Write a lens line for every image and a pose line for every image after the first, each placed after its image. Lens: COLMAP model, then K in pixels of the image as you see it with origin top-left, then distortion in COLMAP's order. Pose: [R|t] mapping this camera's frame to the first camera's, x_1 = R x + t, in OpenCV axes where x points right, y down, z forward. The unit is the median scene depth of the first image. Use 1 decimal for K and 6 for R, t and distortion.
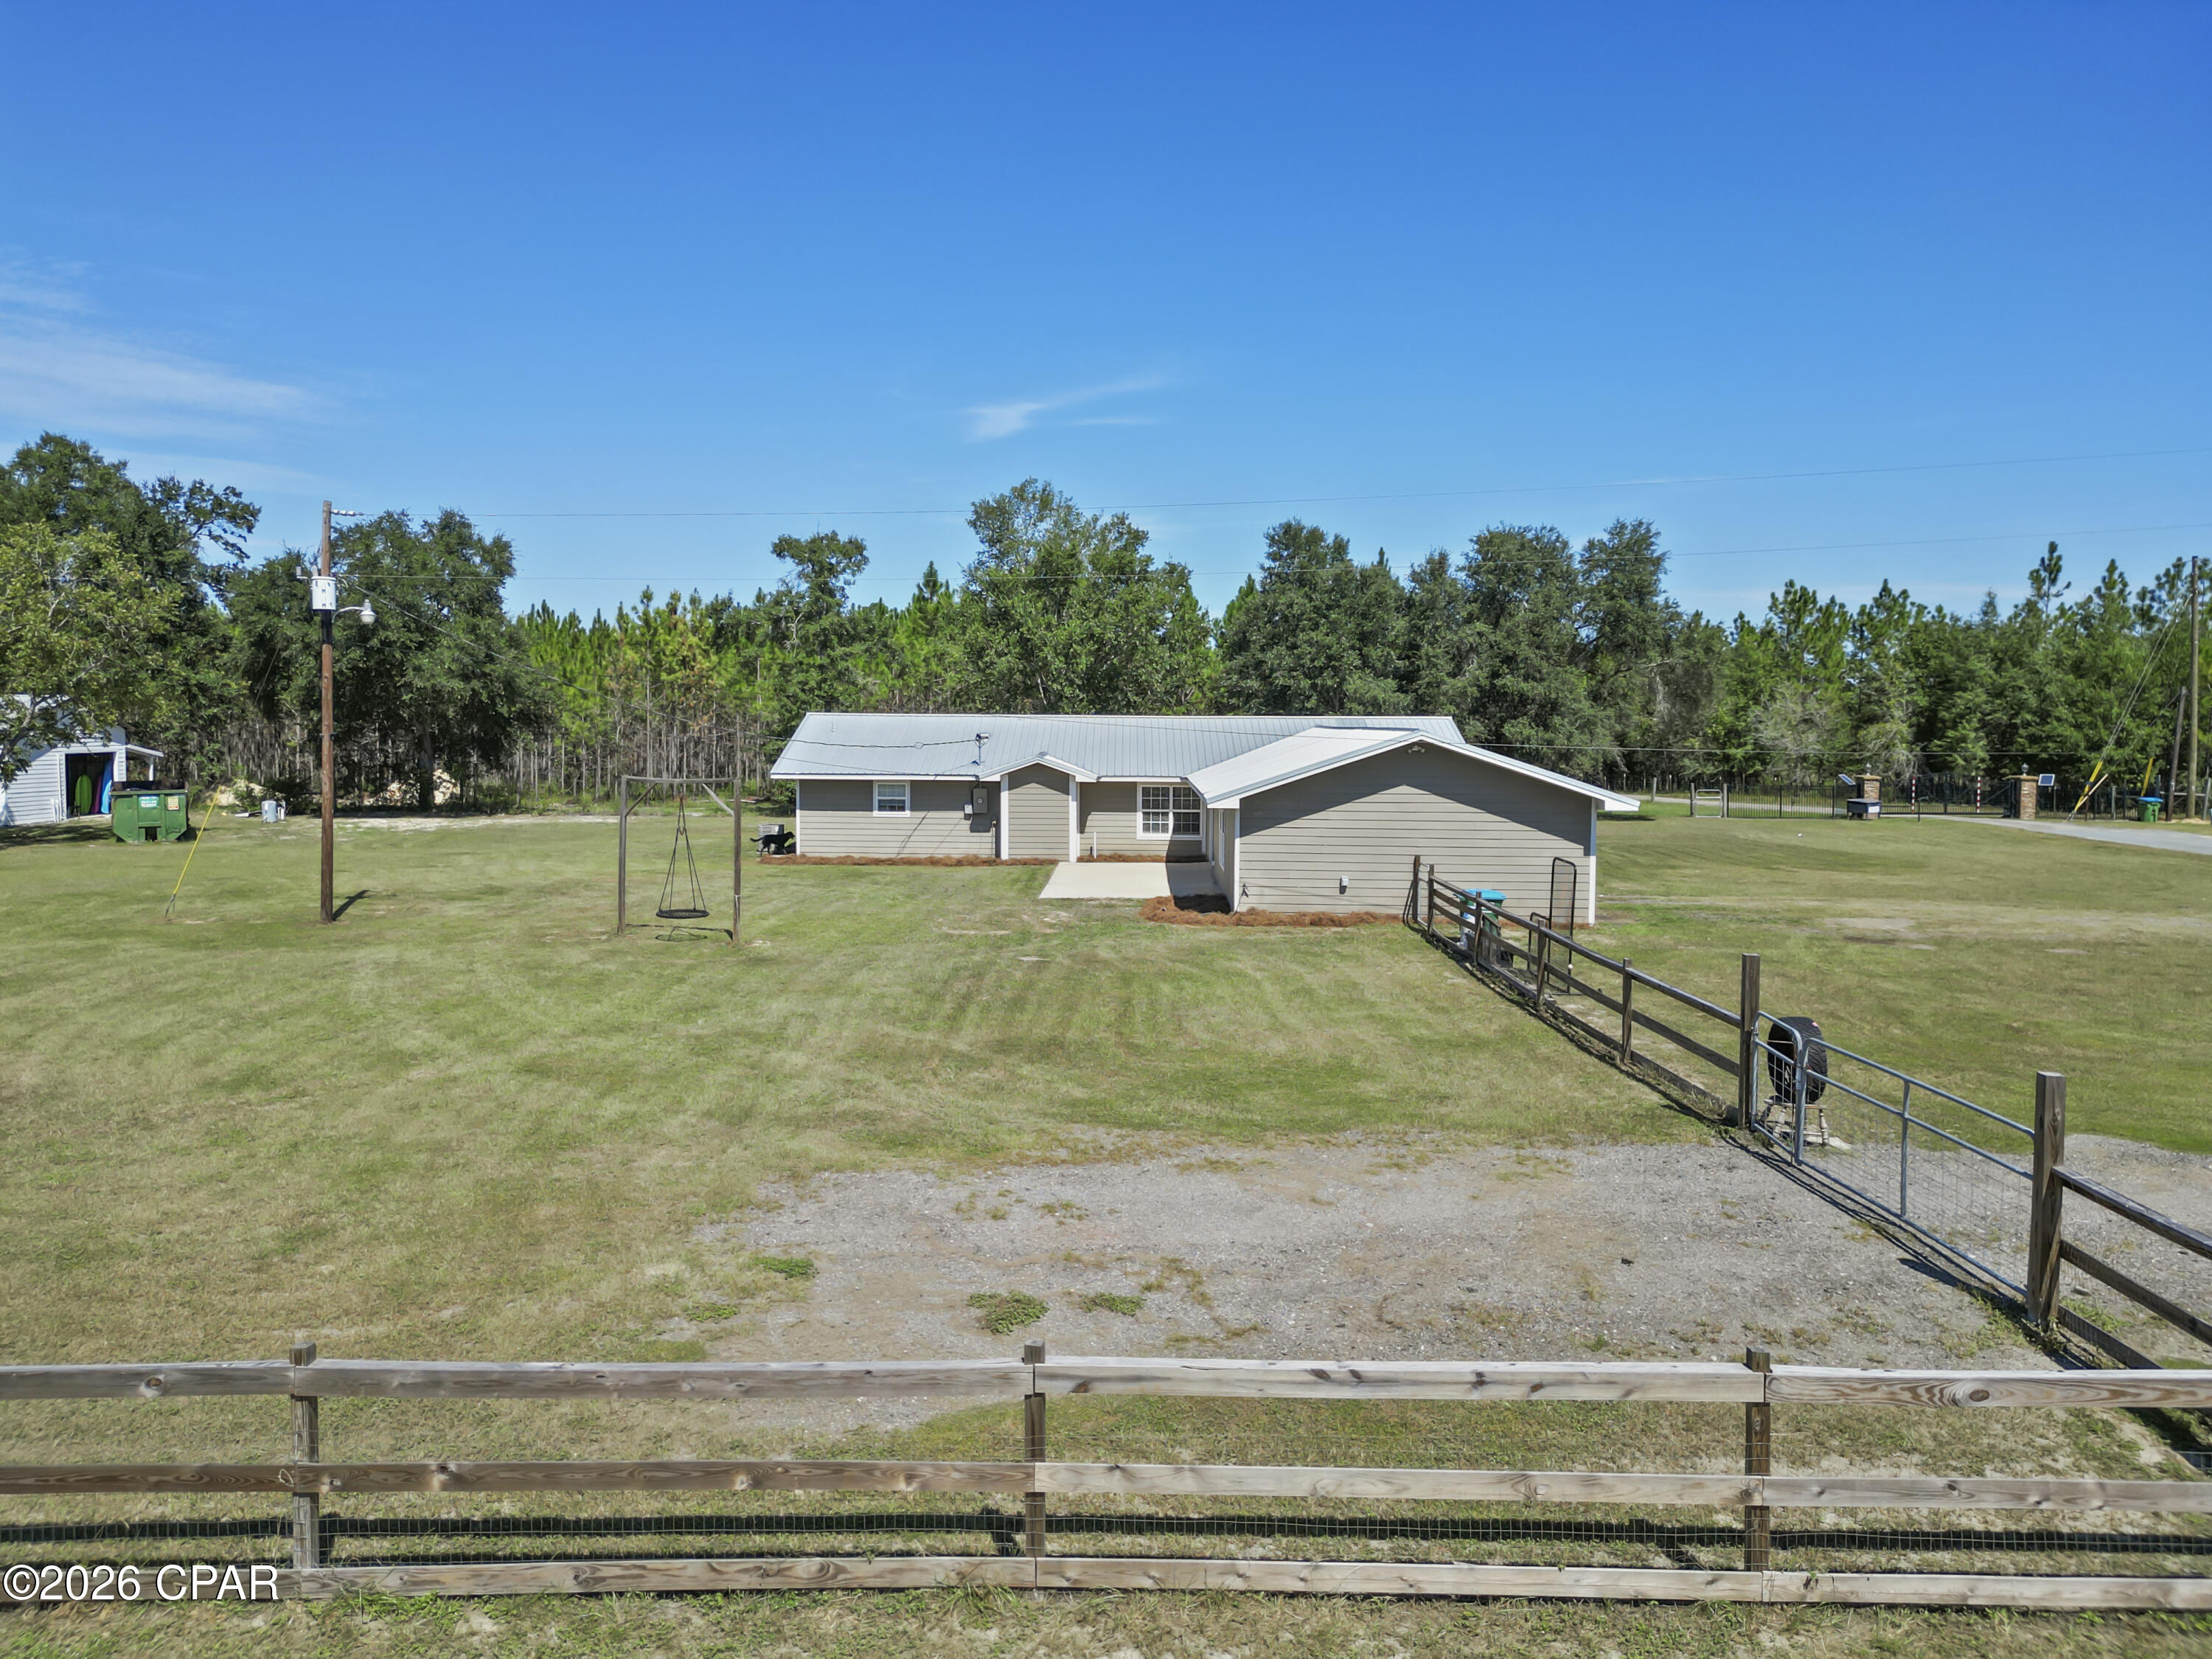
lens RADIAL K [[1548.5, 0, 1096.1], [0, 1548.5, 826.0], [0, 0, 1]] dist [0.068903, -0.039937]
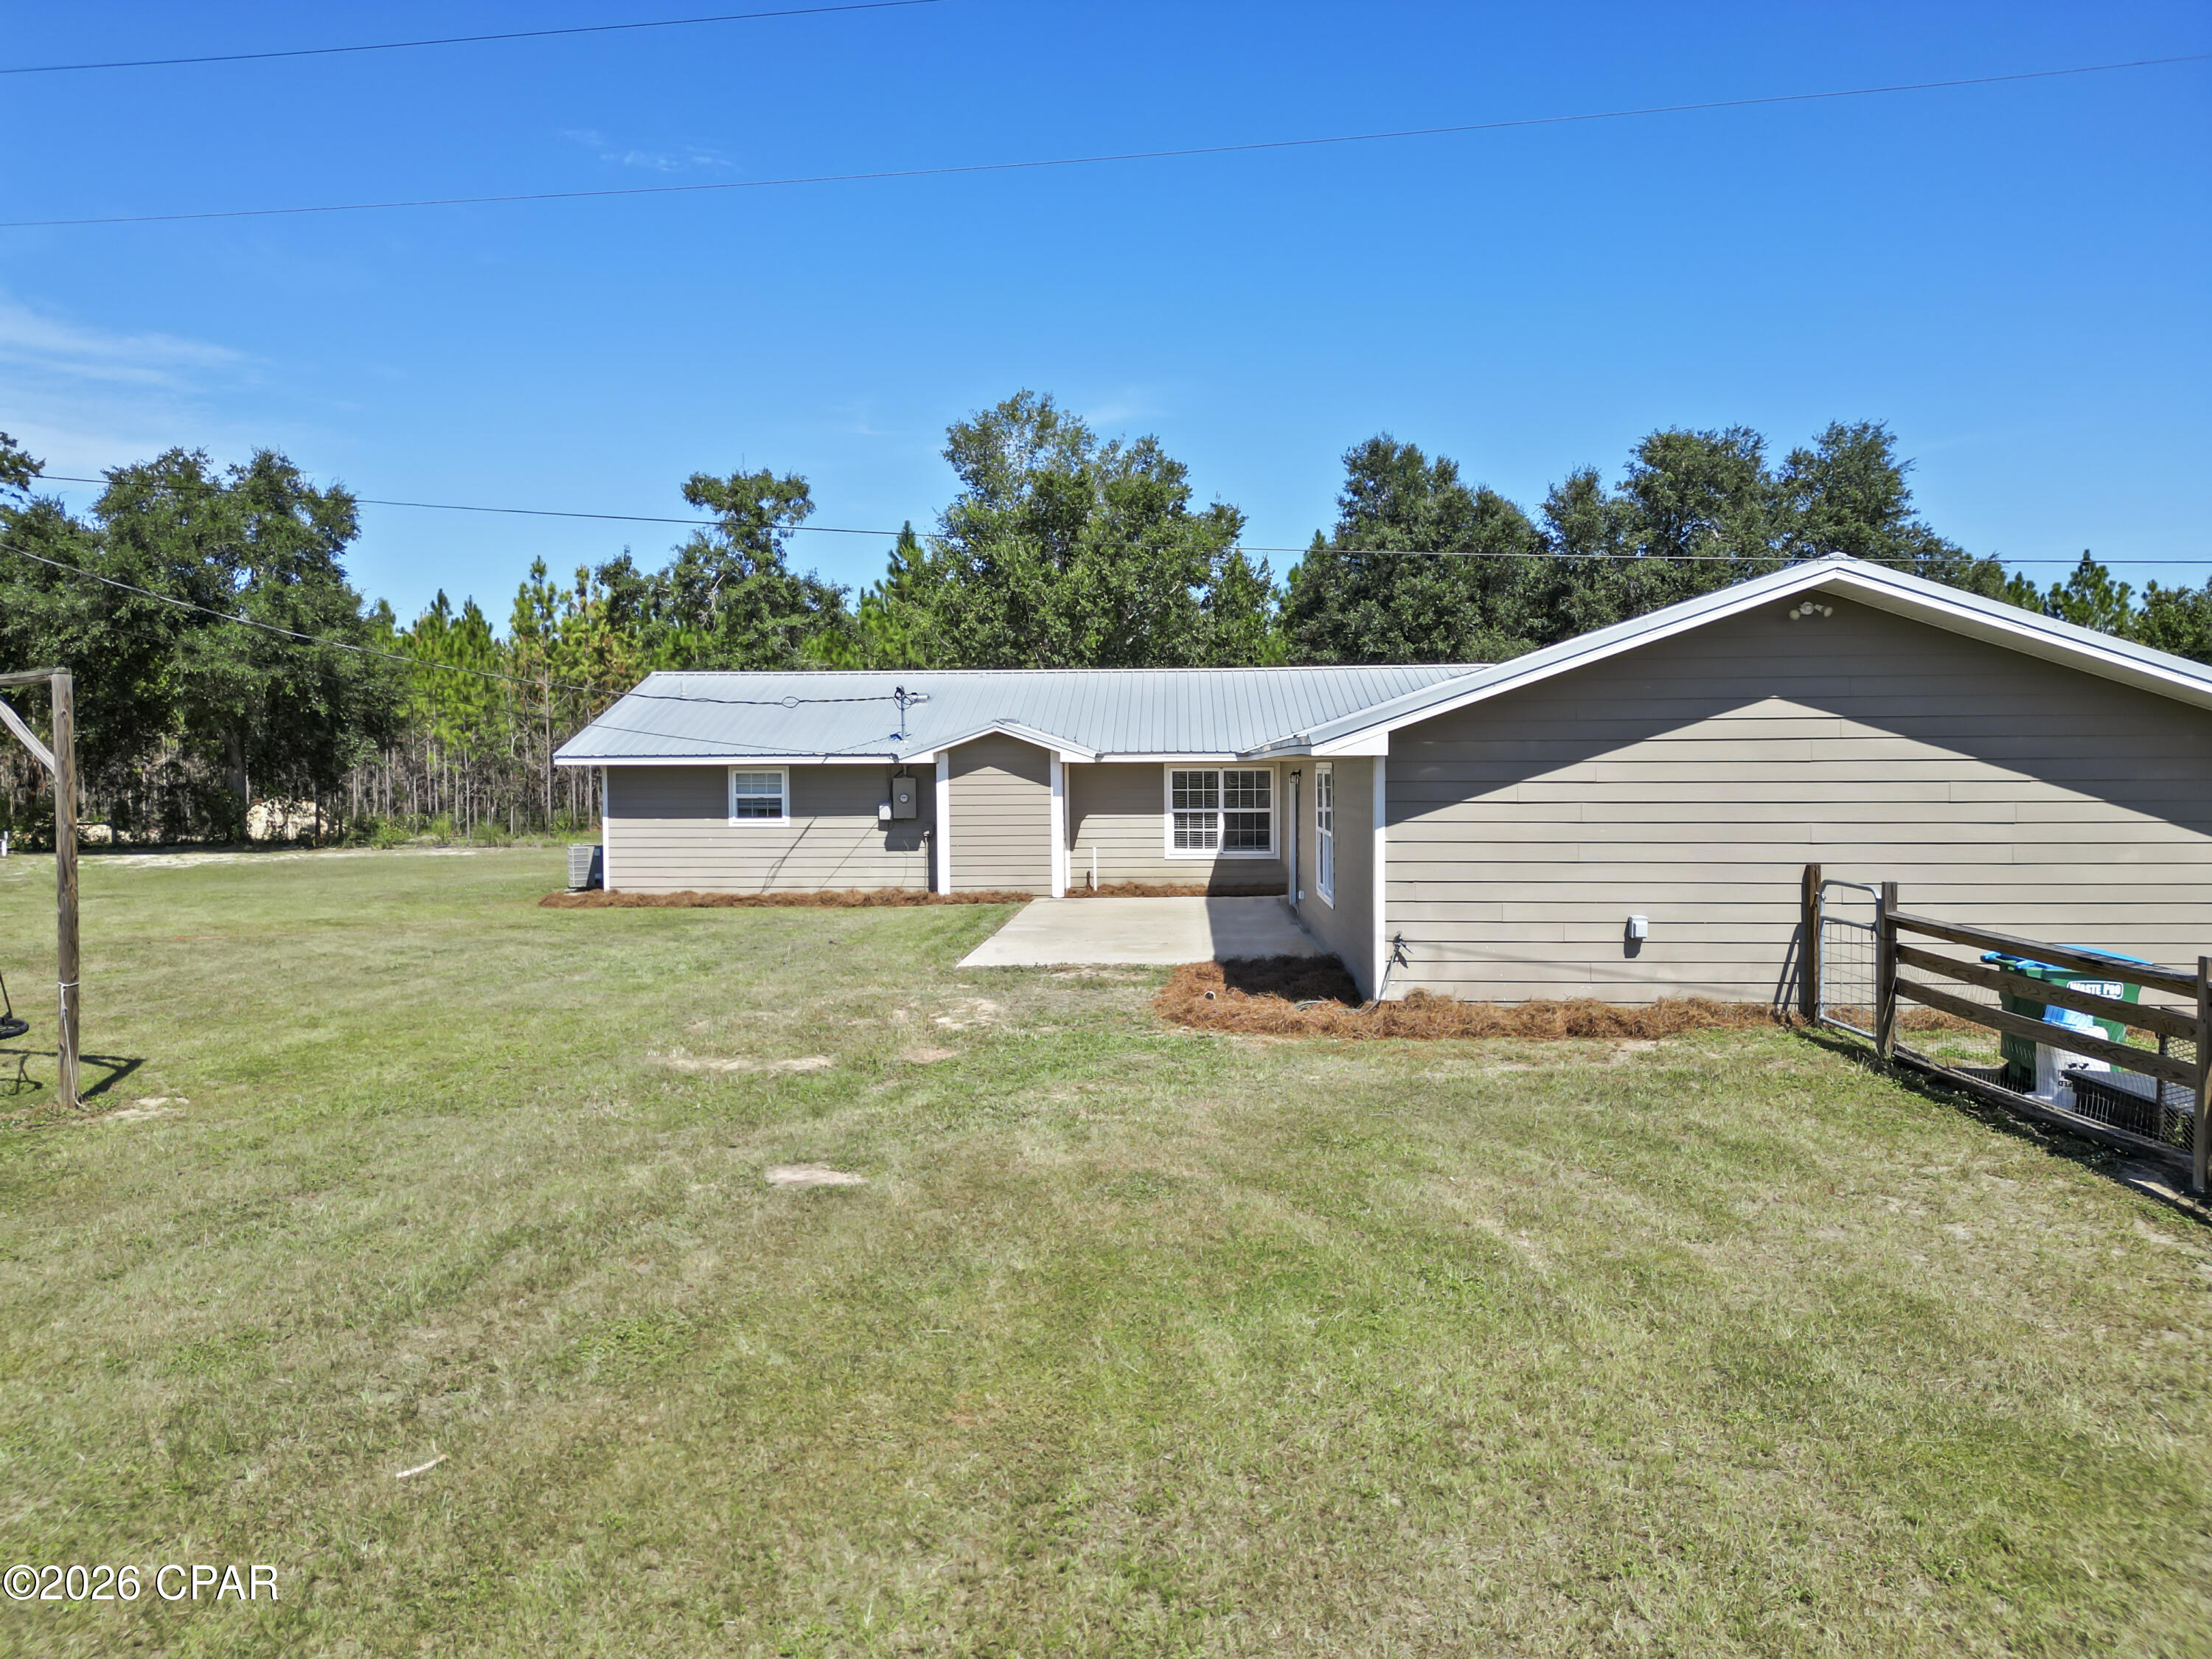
lens RADIAL K [[1547.2, 0, 1033.4], [0, 1547.2, 864.6], [0, 0, 1]] dist [0.057090, -0.001310]
pose [[0.997367, -0.014522, -0.071050, 0.012476], [0.014262, 0.999890, -0.004167, 0.008773], [0.071103, 0.003142, 0.997464, 0.273013]]
